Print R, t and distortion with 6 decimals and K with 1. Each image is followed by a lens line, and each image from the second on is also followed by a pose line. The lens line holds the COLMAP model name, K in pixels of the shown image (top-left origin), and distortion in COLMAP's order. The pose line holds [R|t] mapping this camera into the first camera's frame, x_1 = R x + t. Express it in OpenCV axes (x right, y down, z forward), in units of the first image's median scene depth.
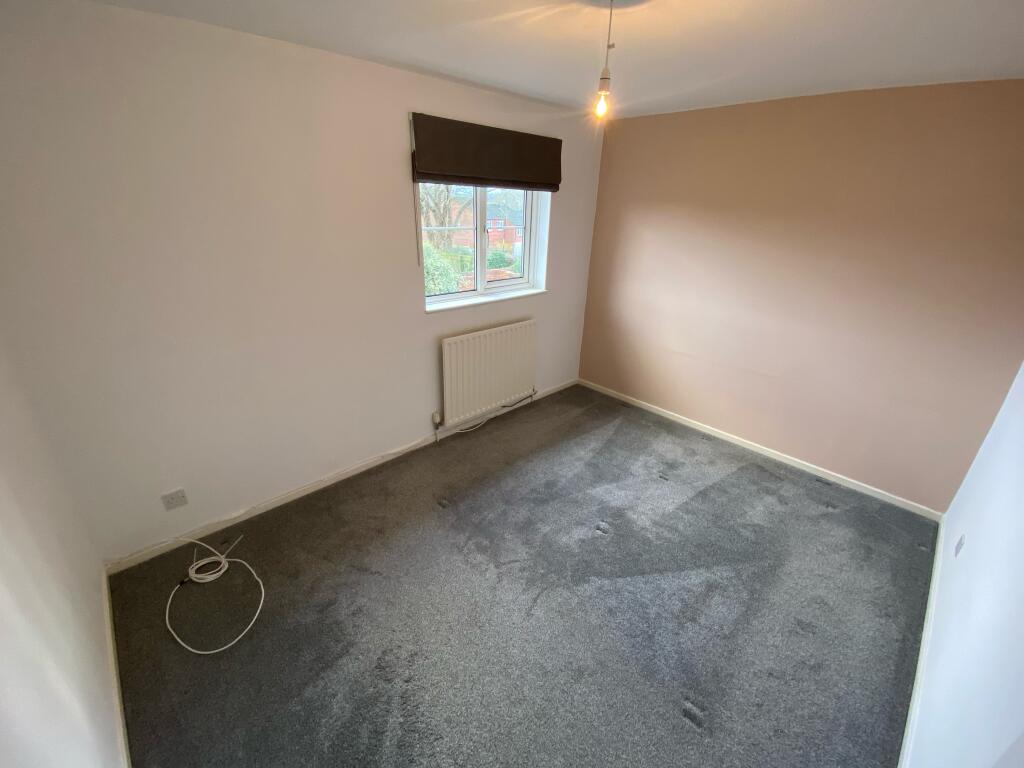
lens RADIAL K [[406.1, 0, 510.0], [0, 406.1, 381.8], [0, 0, 1]] dist [0.038516, -0.030172]
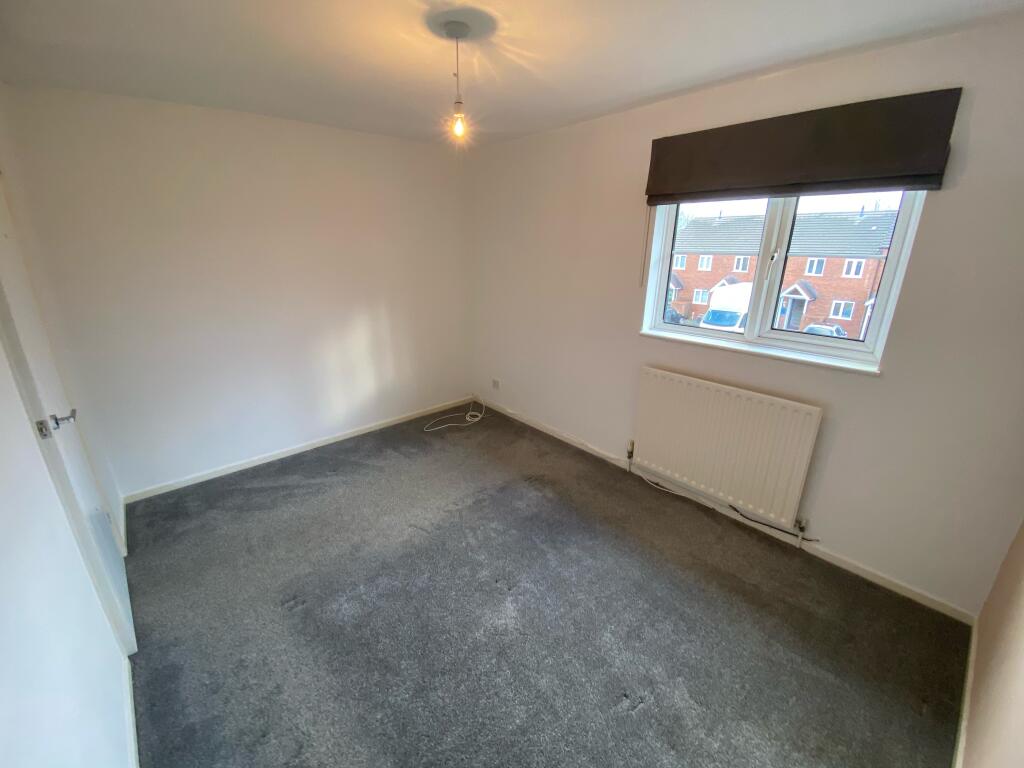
lens RADIAL K [[406.1, 0, 510.0], [0, 406.1, 381.8], [0, 0, 1]] dist [0.038516, -0.030172]
pose [[-0.024952, 0.292176, -0.956039, 0.742966], [-0.400798, 0.873188, 0.277316, -0.207821], [0.915827, 0.390098, 0.095316, 0.635114]]
